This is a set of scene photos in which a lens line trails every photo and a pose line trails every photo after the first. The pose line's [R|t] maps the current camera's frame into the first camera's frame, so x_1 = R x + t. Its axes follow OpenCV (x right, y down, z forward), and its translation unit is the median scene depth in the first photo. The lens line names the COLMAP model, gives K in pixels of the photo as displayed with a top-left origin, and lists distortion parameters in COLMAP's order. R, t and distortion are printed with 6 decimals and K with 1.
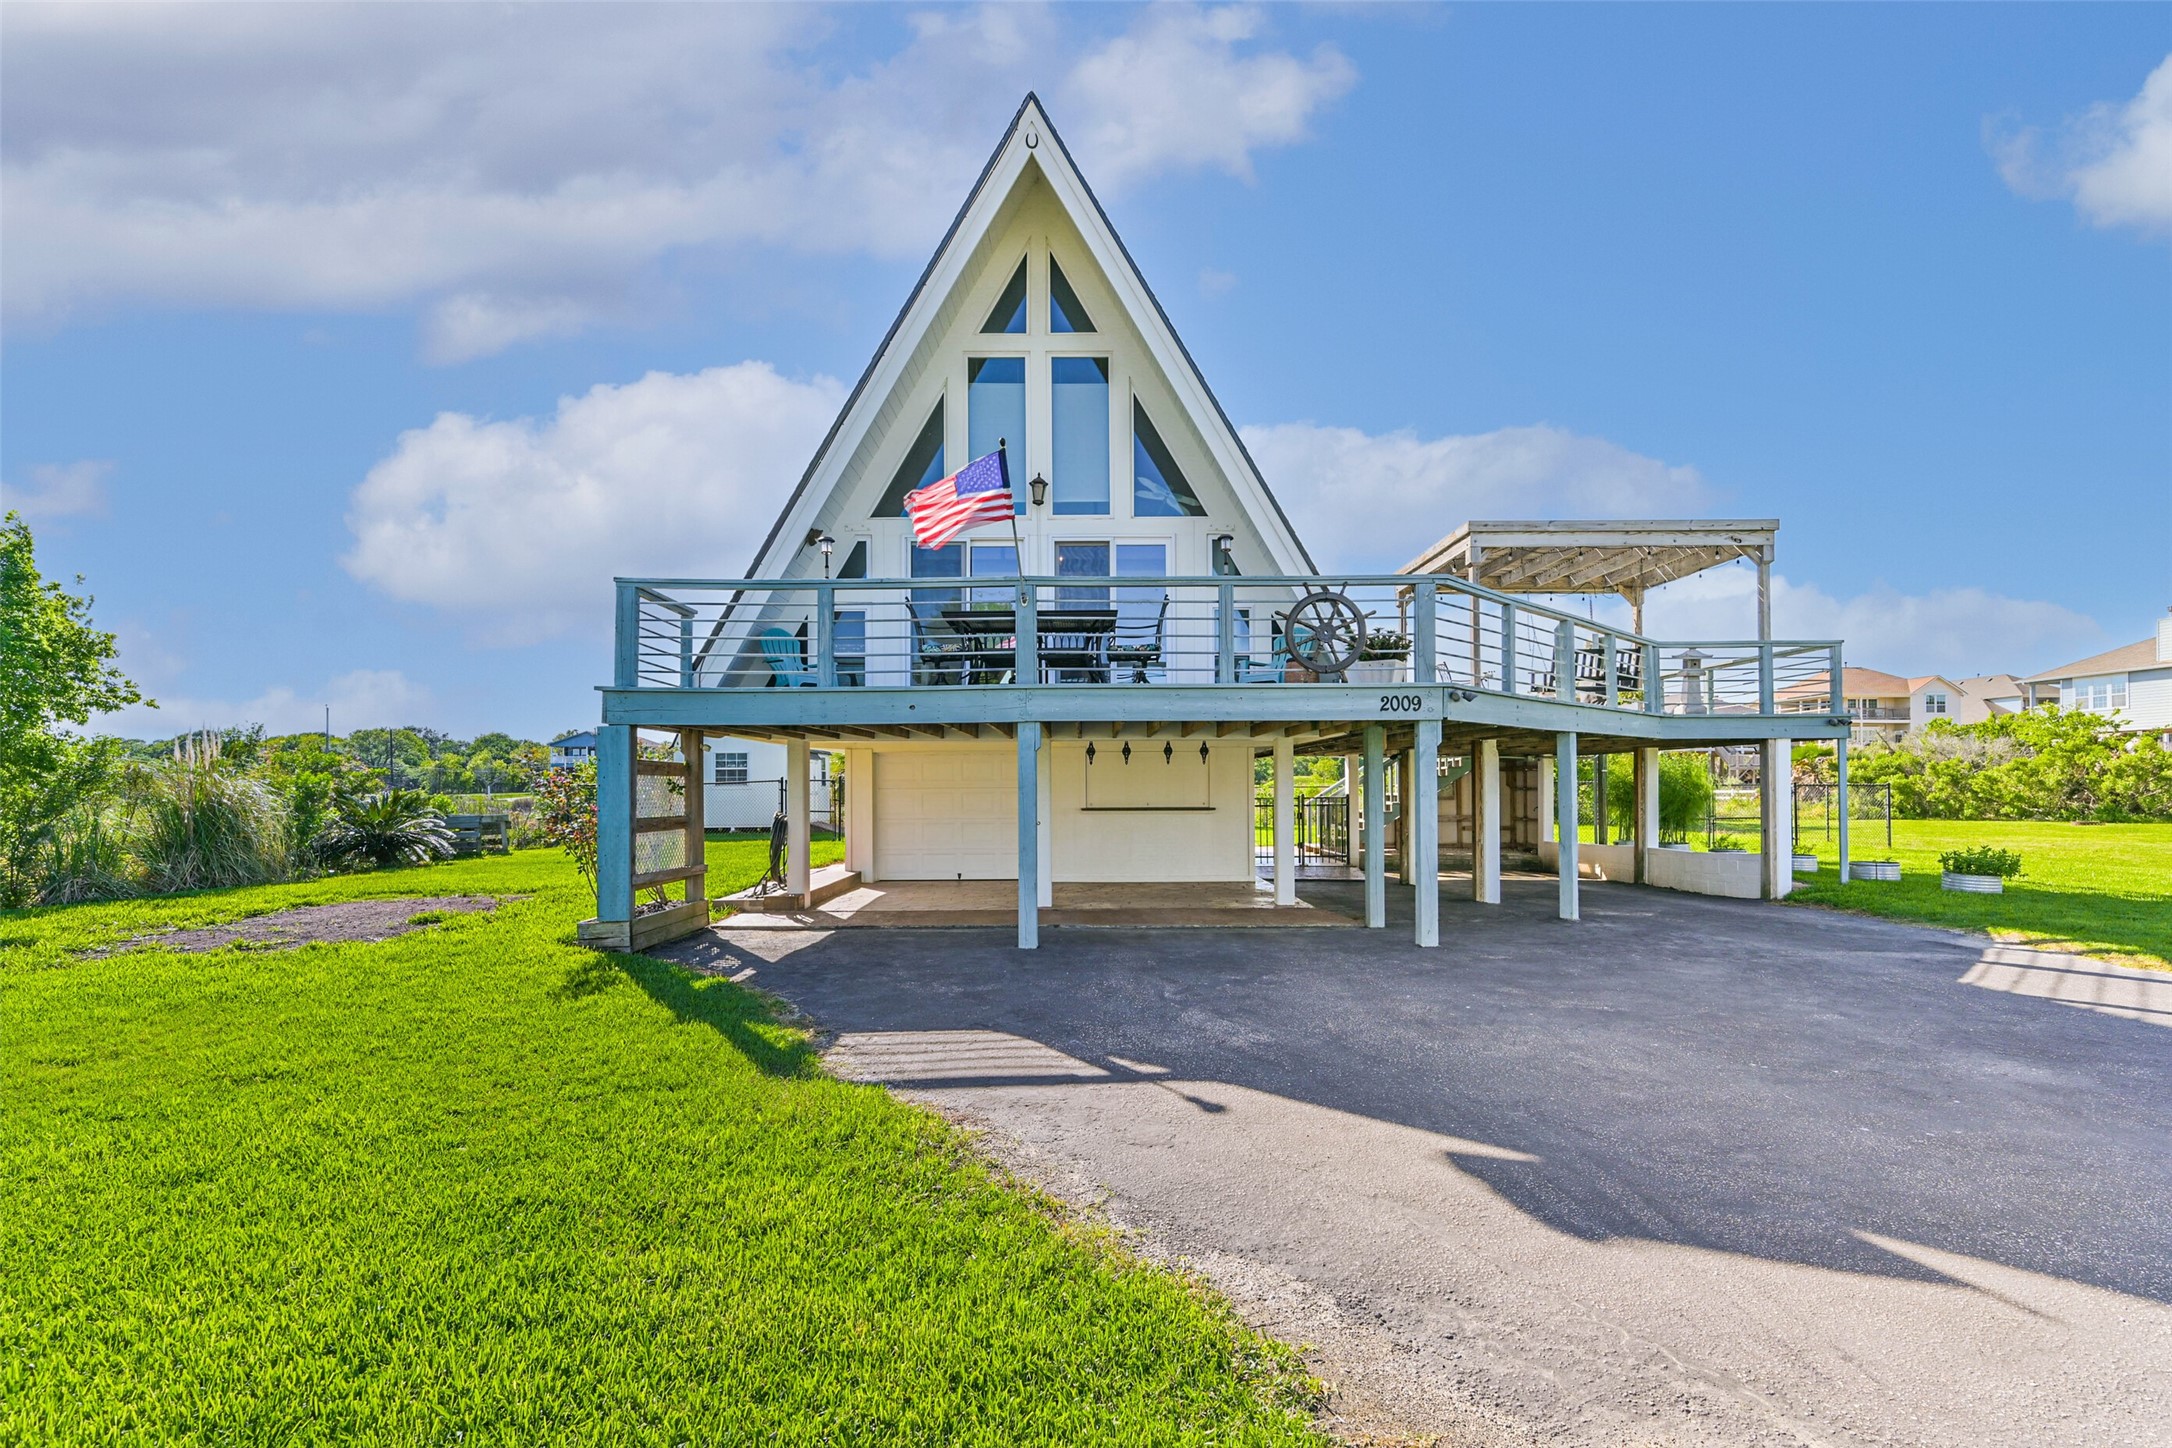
lens RADIAL K [[994.2, 0, 1094.3], [0, 994.2, 772.0], [0, 0, 1]] dist [0.000227, 0.000058]
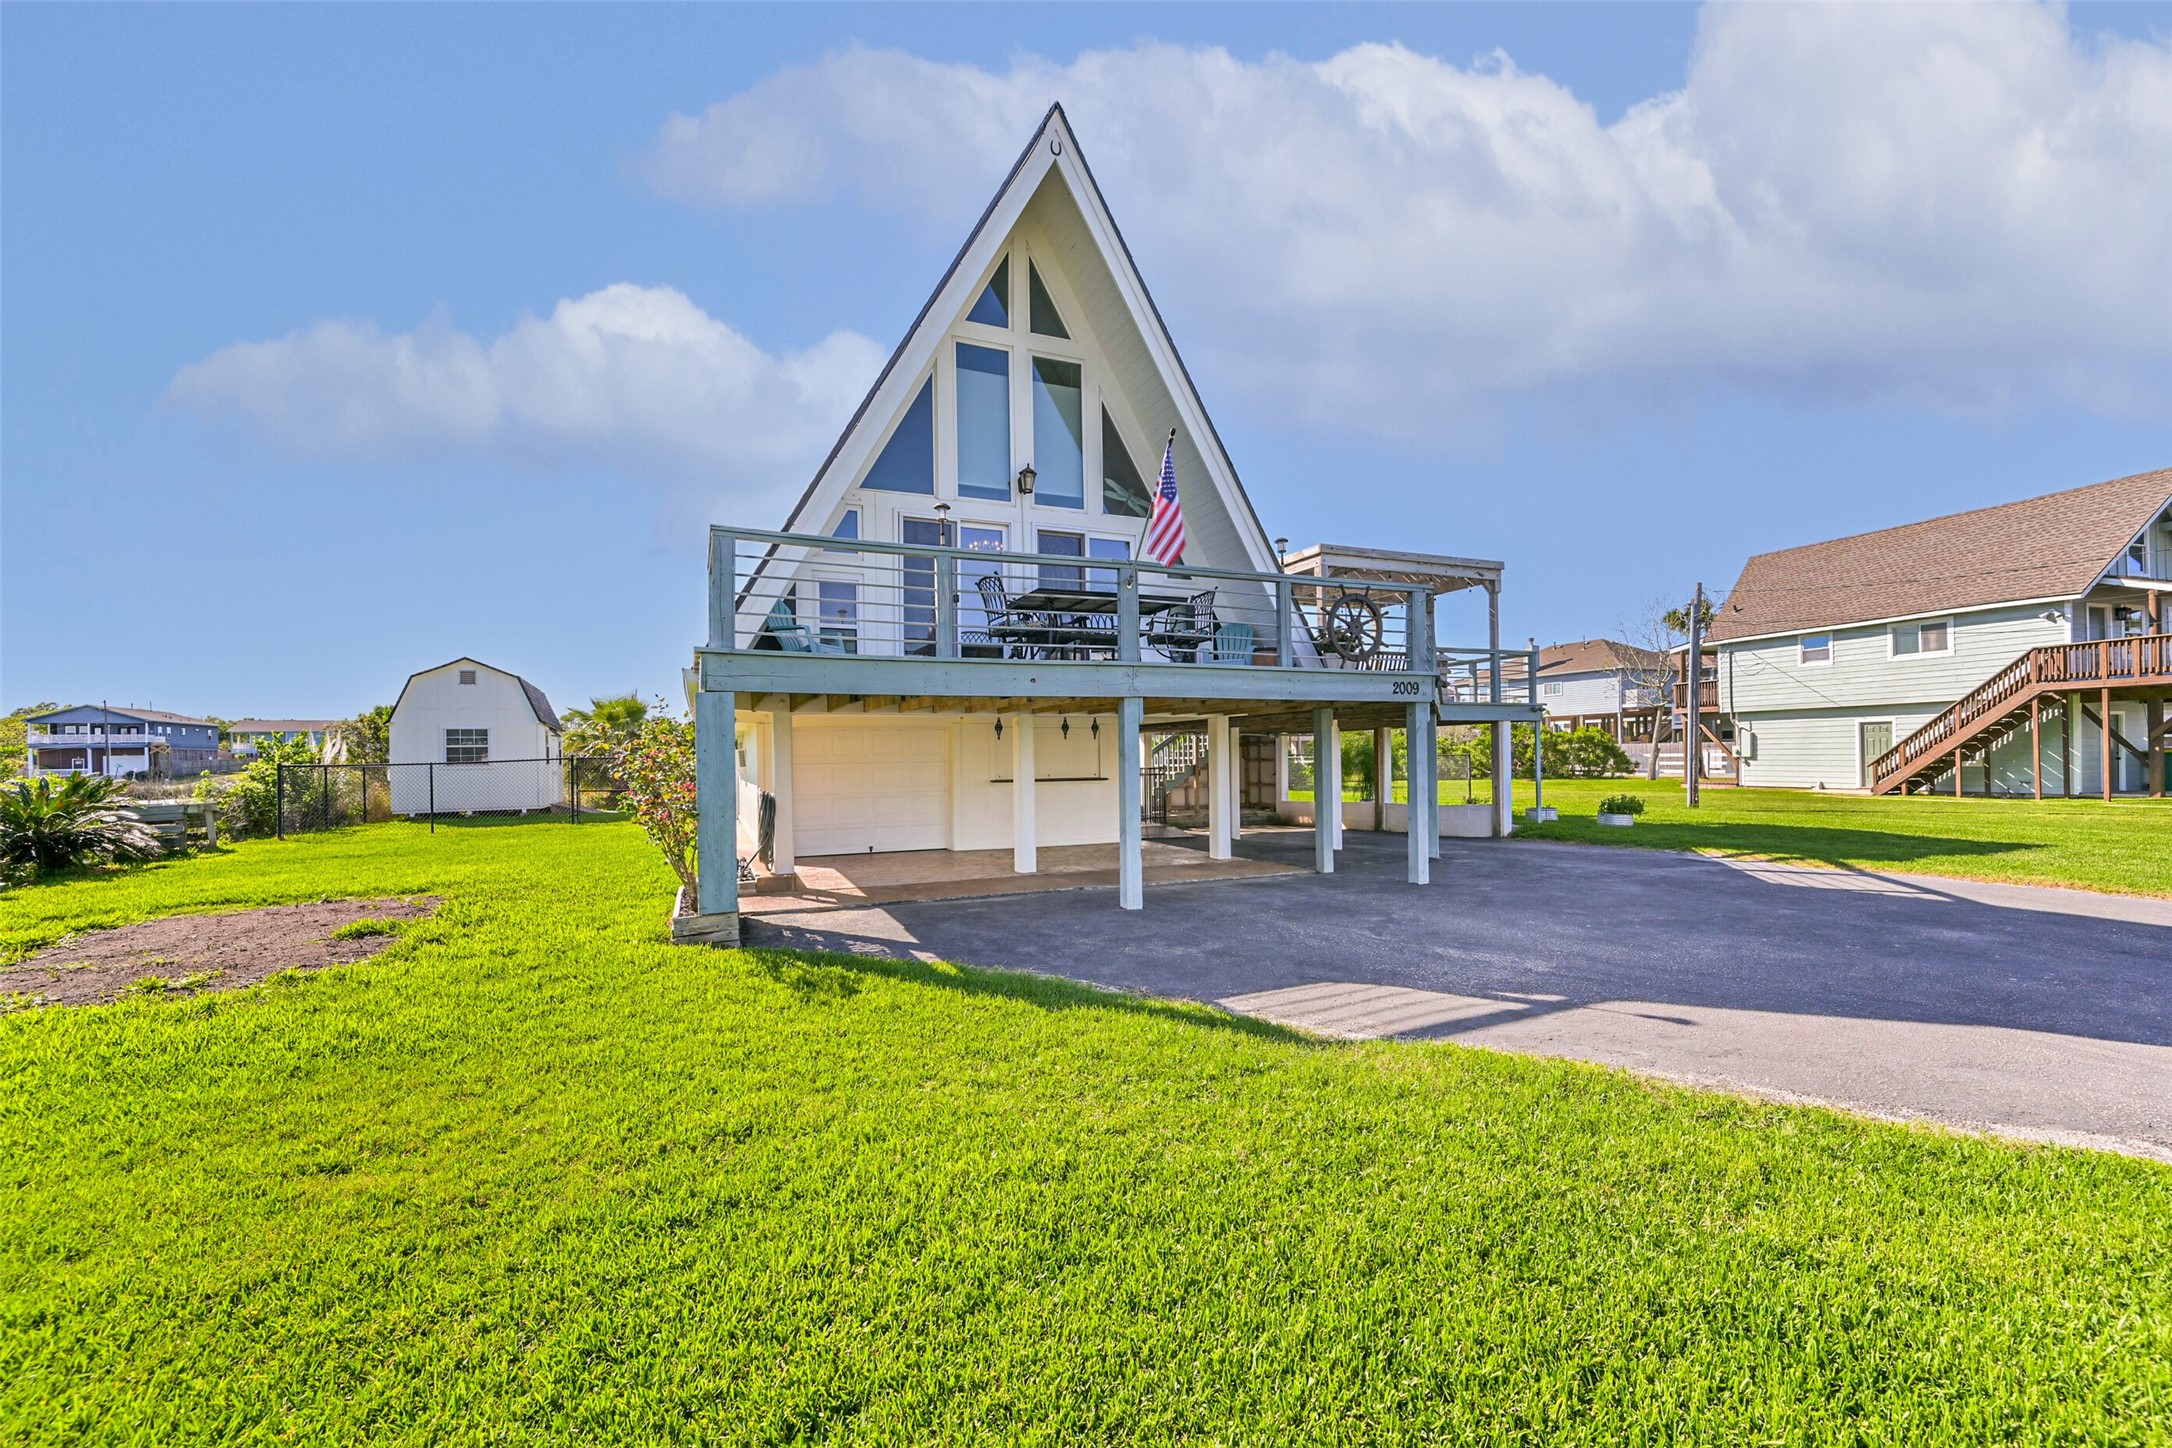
lens RADIAL K [[870.2, 0, 1098.4], [0, 870.2, 753.3], [0, 0, 1]] dist [0.003322, 0.000148]
pose [[0.922302, -0.006230, 0.386419, -0.340857], [0.004503, 0.999975, 0.005374, 0.003078], [-0.386443, -0.003217, 0.922308, 0.112515]]
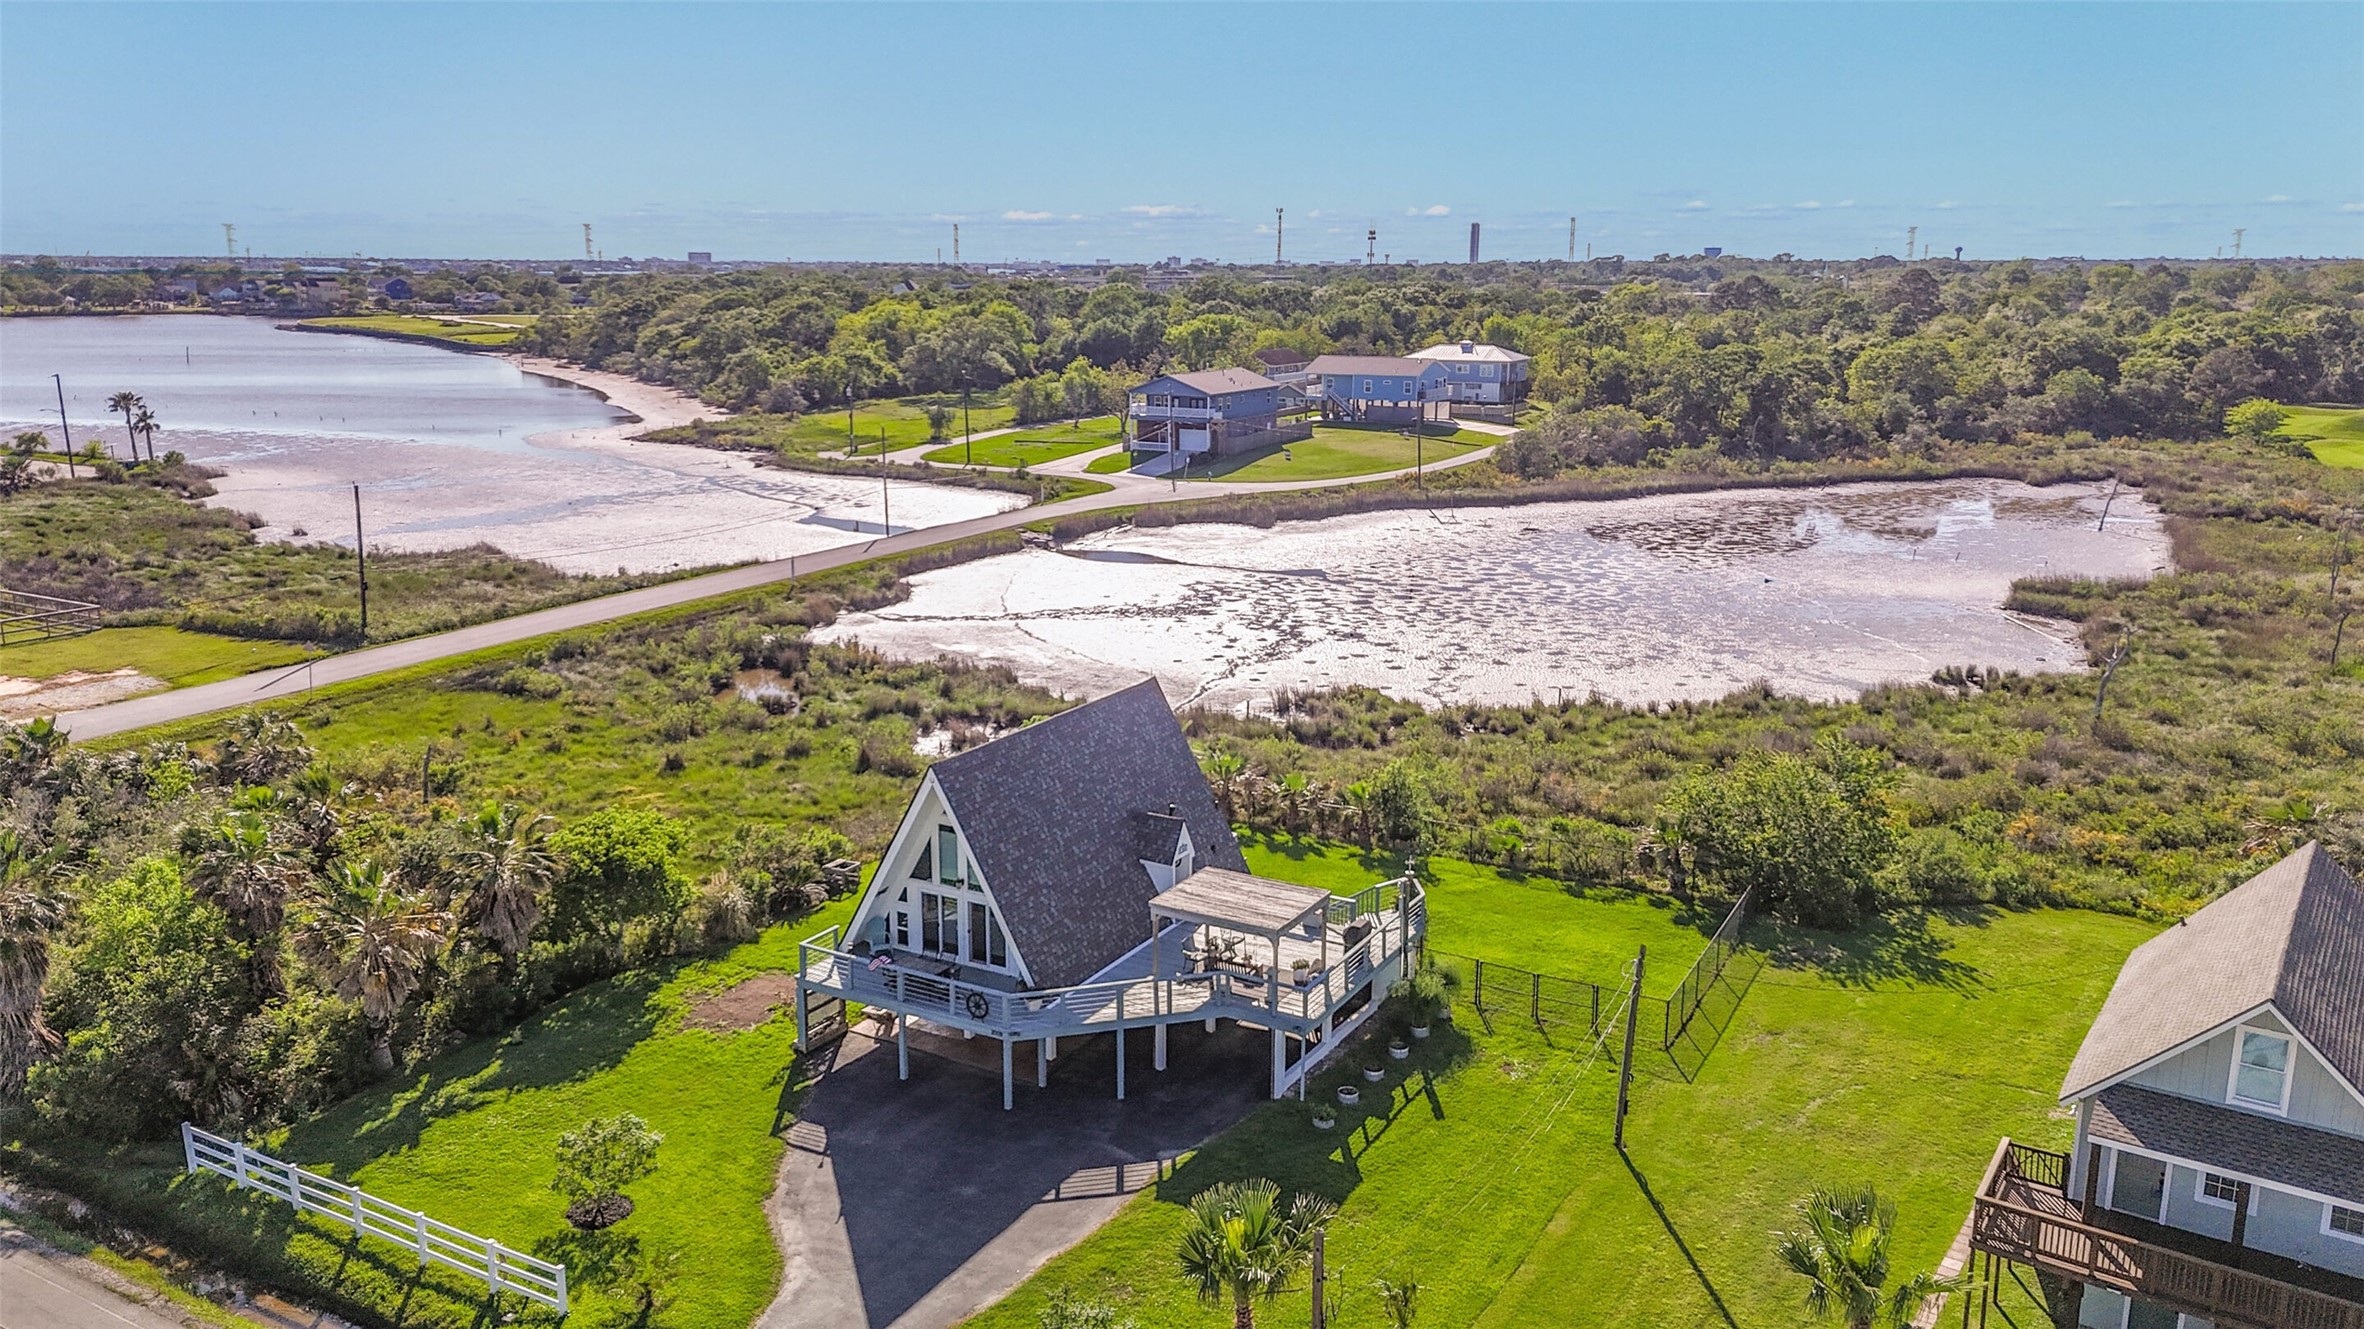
lens RADIAL K [[1686.4, 0, 1182.0], [0, 1686.4, 664.5], [0, 0, 1]] dist [0.065593, -0.103911]
pose [[0.861454, 0.106867, -0.496465, 2.389395], [0.012766, 0.972742, 0.231539, -1.737573], [0.507676, -0.205798, 0.836608, -2.058375]]
